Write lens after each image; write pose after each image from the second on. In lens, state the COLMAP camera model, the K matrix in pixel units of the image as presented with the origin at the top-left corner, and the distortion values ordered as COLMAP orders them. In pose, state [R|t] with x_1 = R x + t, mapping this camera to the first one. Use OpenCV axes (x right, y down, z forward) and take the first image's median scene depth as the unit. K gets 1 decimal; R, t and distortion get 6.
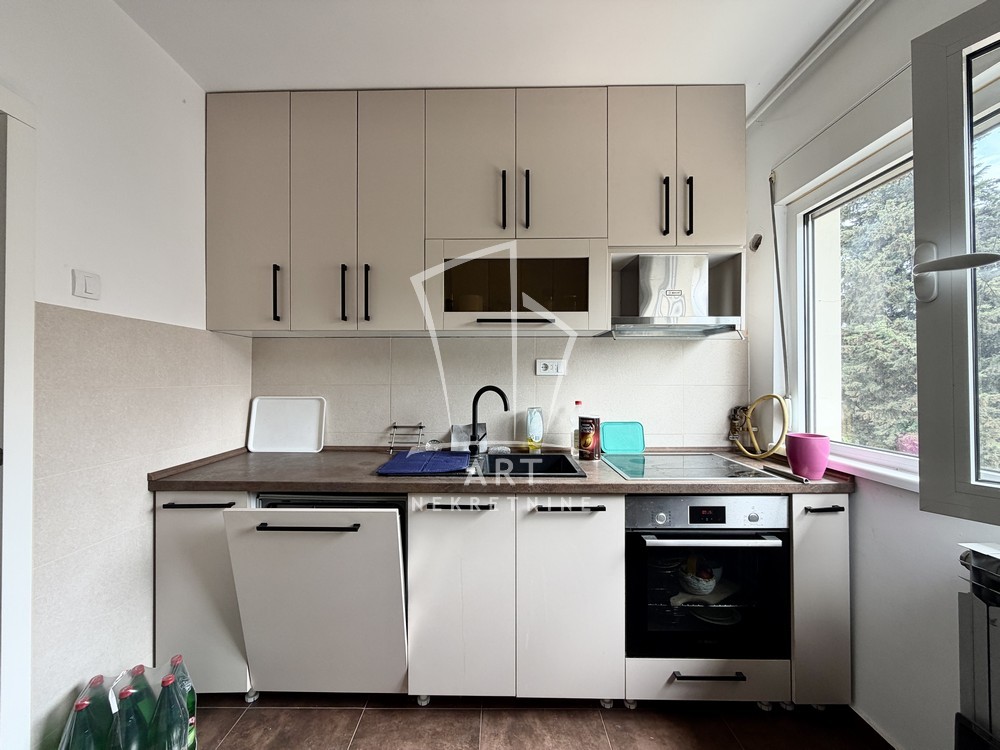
lens RADIAL K [[398.3, 0, 497.7], [0, 398.3, 377.1], [0, 0, 1]] dist [0.000904, 0.000165]
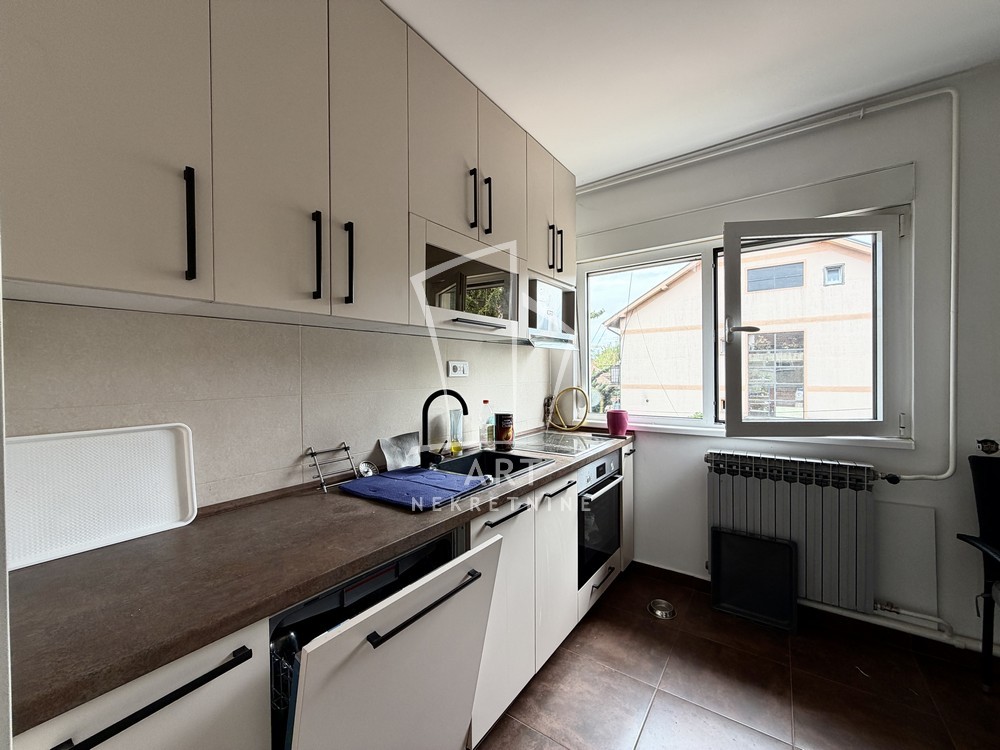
lens RADIAL K [[398.3, 0, 497.7], [0, 398.3, 377.1], [0, 0, 1]] dist [0.000904, 0.000165]
pose [[0.574276, -0.017846, 0.818467, -0.725942], [0.006865, 0.999832, 0.016984, -0.022858], [-0.818633, -0.004134, 0.574302, 0.376535]]
